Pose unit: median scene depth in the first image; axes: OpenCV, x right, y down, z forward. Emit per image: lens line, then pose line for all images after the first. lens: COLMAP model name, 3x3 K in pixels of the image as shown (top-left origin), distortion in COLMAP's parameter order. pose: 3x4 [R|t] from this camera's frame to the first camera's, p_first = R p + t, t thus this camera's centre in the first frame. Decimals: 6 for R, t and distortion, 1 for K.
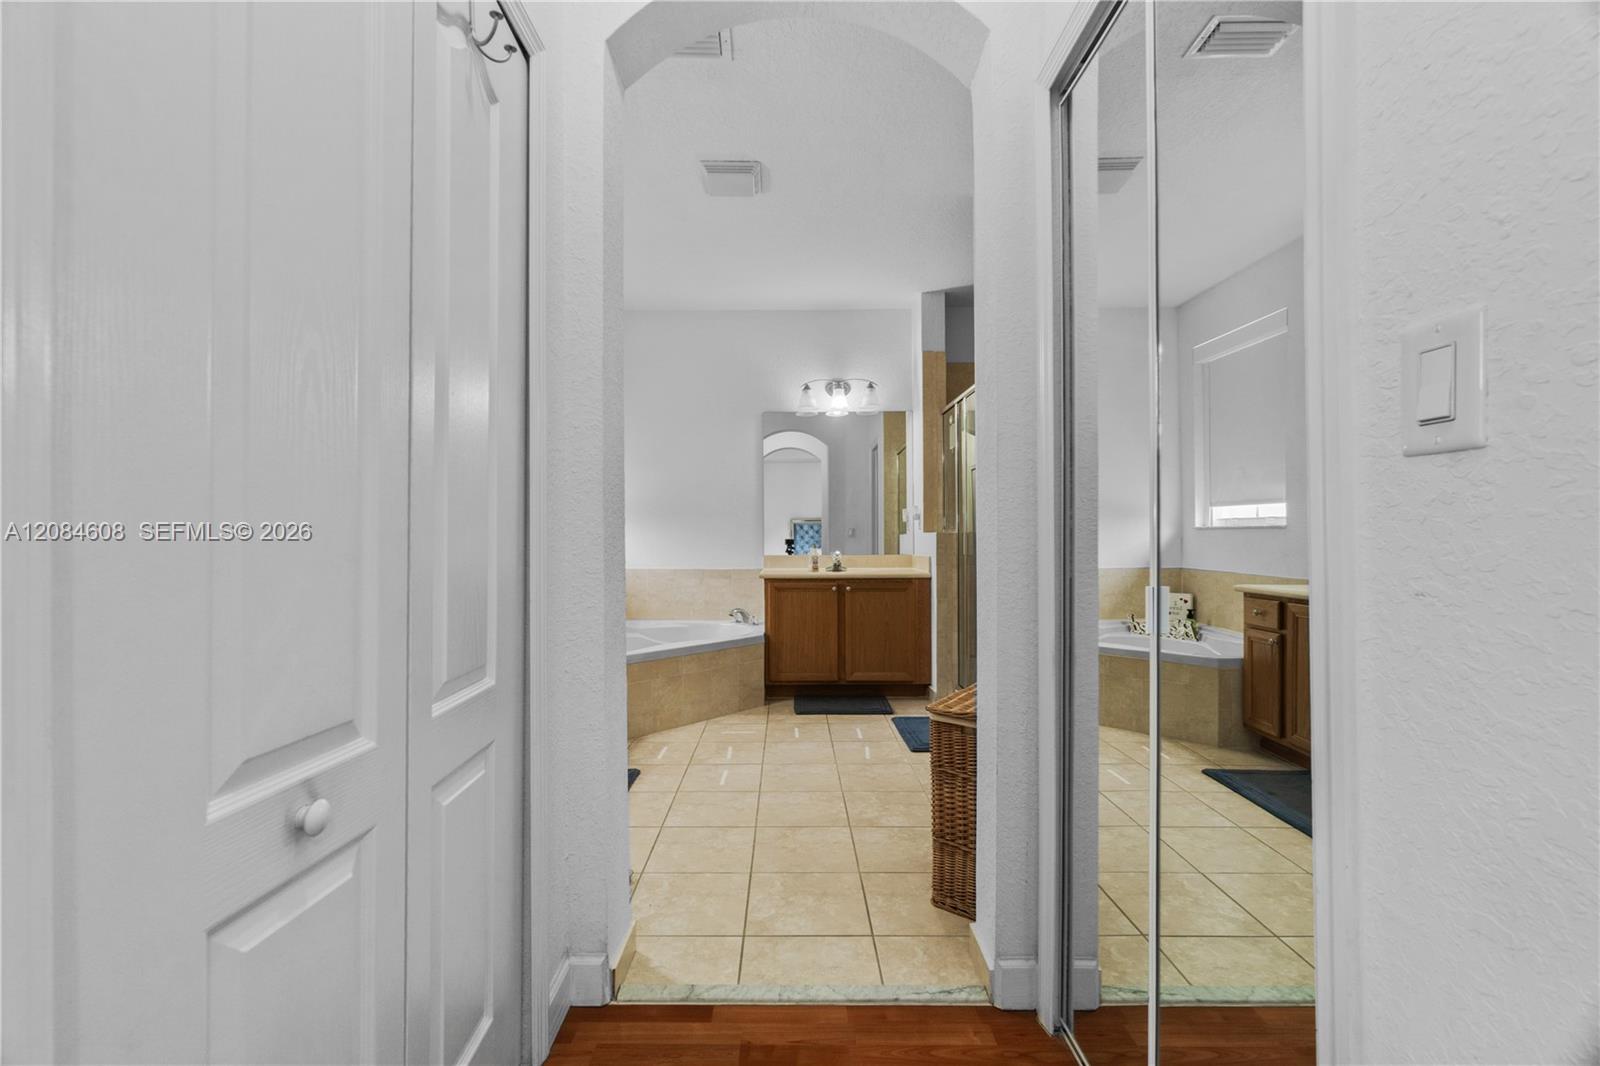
lens RADIAL K [[699.1, 0, 797.6], [0, 699.1, 534.4], [0, 0, 1]] dist [-0.004451, -0.000390]
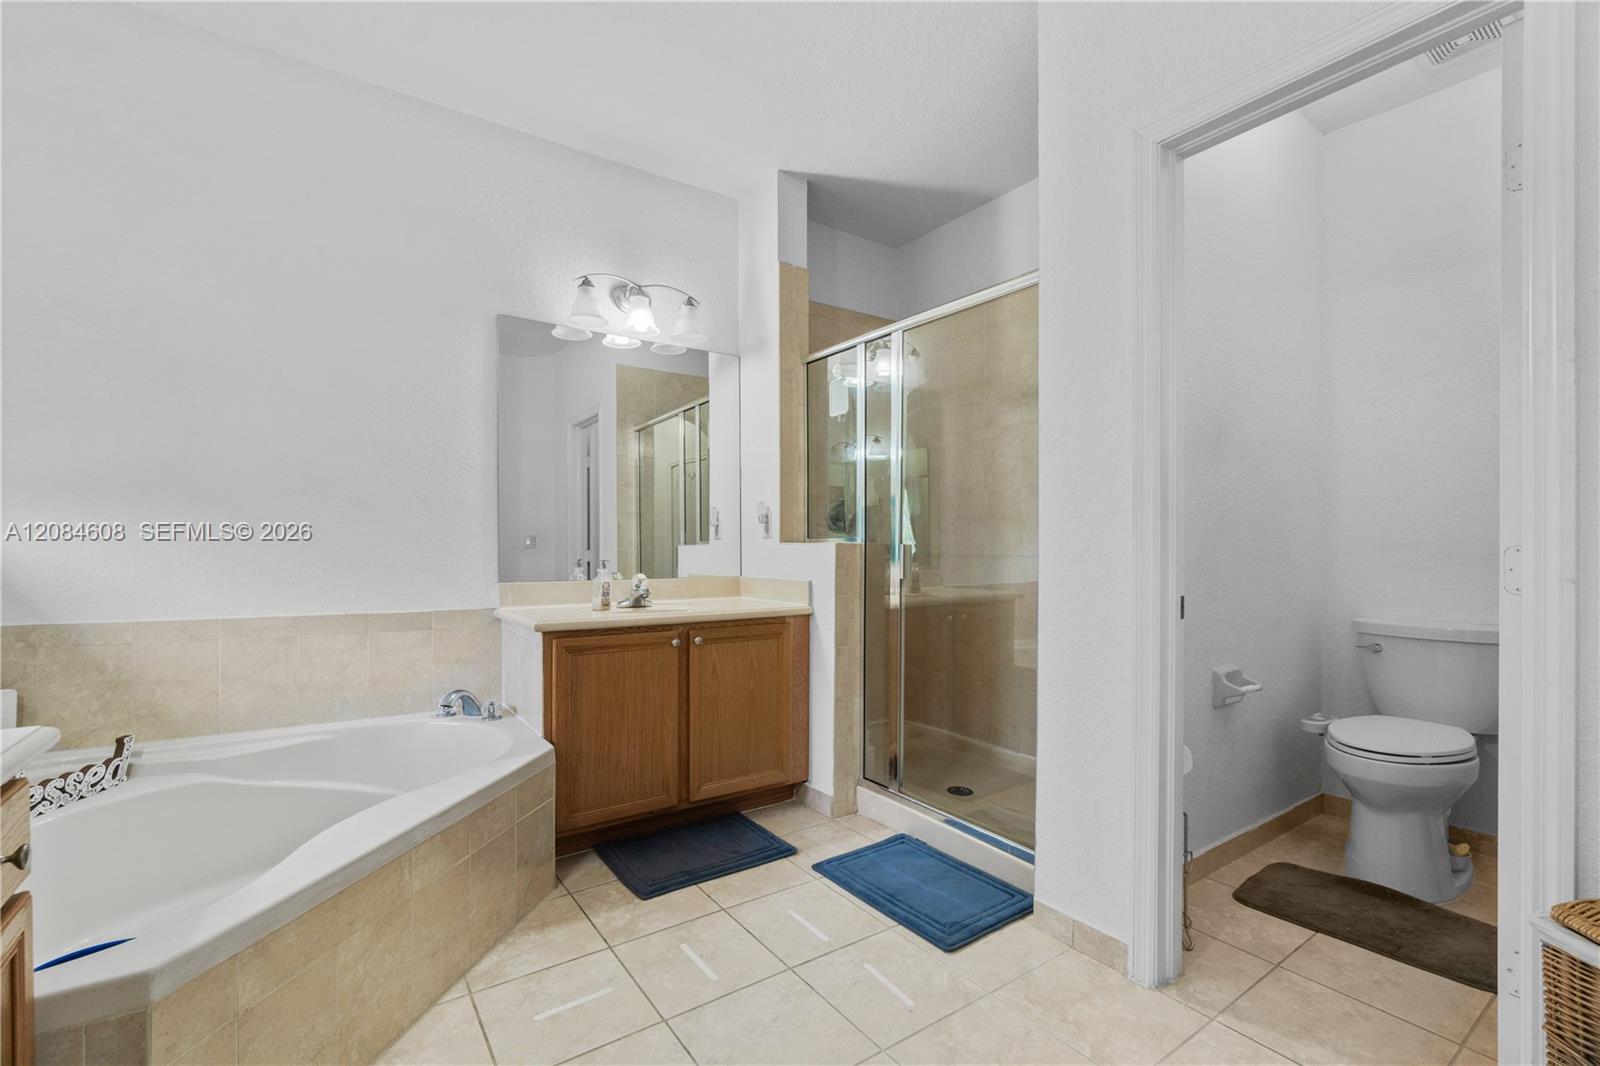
lens RADIAL K [[699.1, 0, 793.2], [0, 699.1, 555.6], [0, 0, 1]] dist [-0.004451, -0.000390]
pose [[0.828732, -0.001625, 0.559643, -0.170021], [-0.006916, 0.999890, 0.013145, 0.000523], [-0.559602, -0.014764, 0.828630, 0.457502]]
